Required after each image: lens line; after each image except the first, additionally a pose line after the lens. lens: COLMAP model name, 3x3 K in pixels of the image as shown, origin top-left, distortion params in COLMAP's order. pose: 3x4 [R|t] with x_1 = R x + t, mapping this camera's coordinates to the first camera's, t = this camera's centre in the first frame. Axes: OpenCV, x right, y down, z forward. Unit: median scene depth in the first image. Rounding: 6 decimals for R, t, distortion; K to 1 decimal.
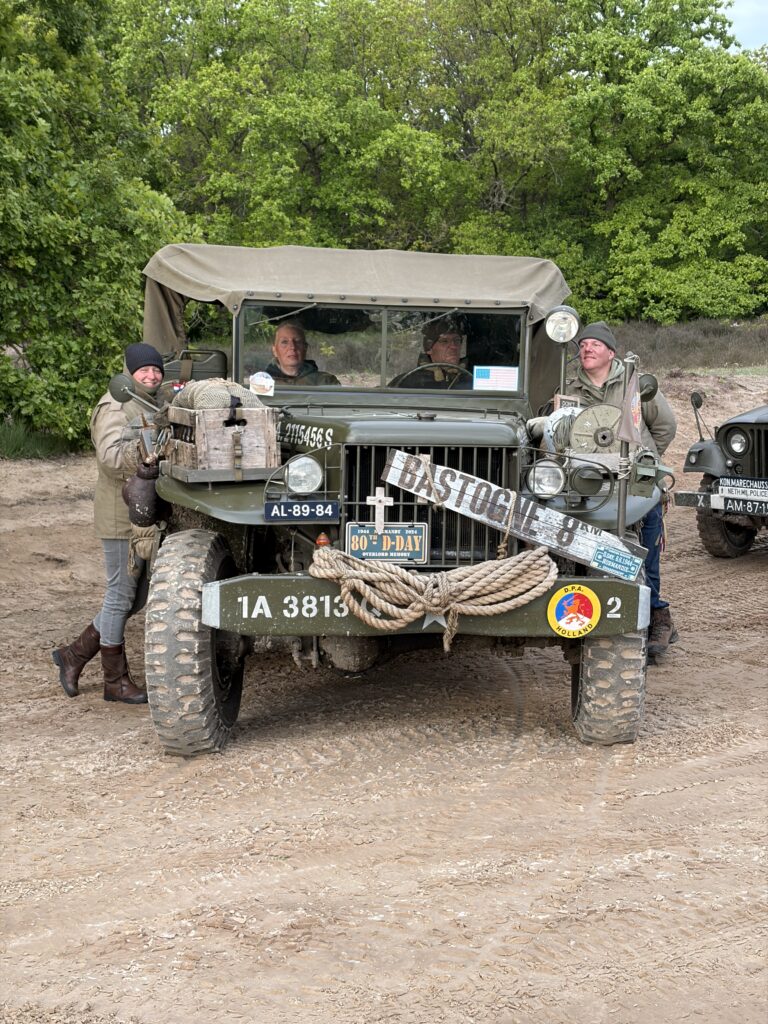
lens RADIAL K [[1538.5, 0, 382.7], [0, 1538.5, 509.6], [0, 0, 1]] dist [0.230556, 0.000000]
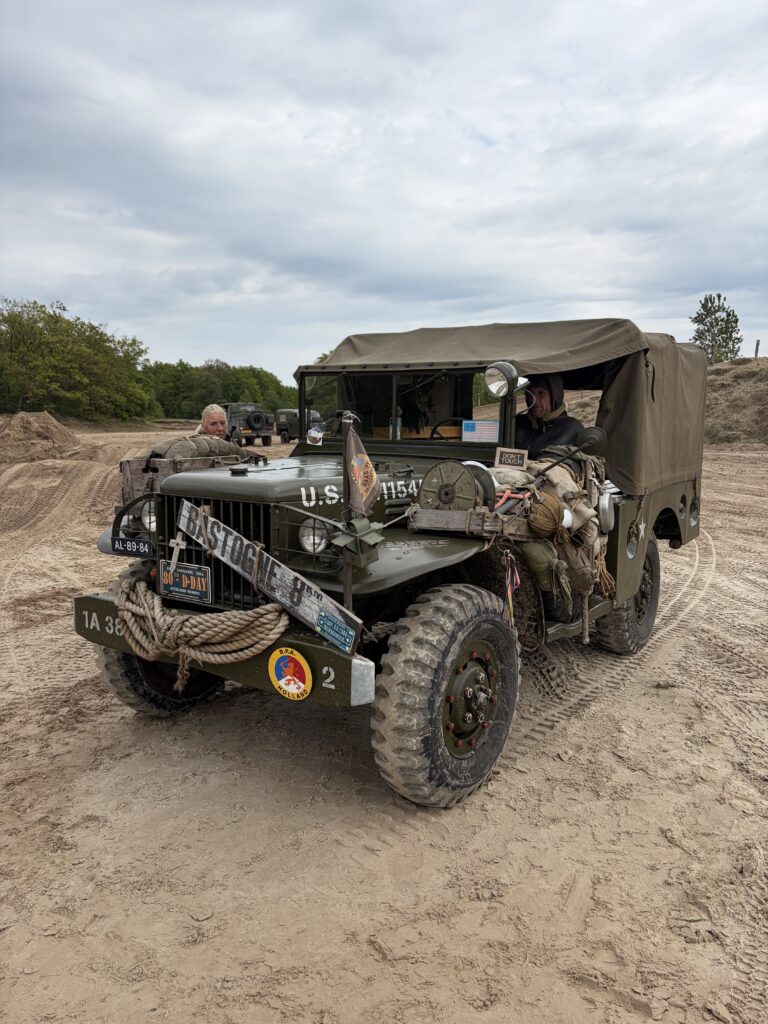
lens RADIAL K [[776.8, 0, 383.2], [0, 776.8, 484.4], [0, 0, 1]] dist [0.021308, -0.008035]
pose [[0.747900, 0.045746, -0.662233, 0.492181], [-0.044329, 0.998838, 0.018936, -0.067386], [0.662329, 0.015194, 0.749059, 0.664301]]
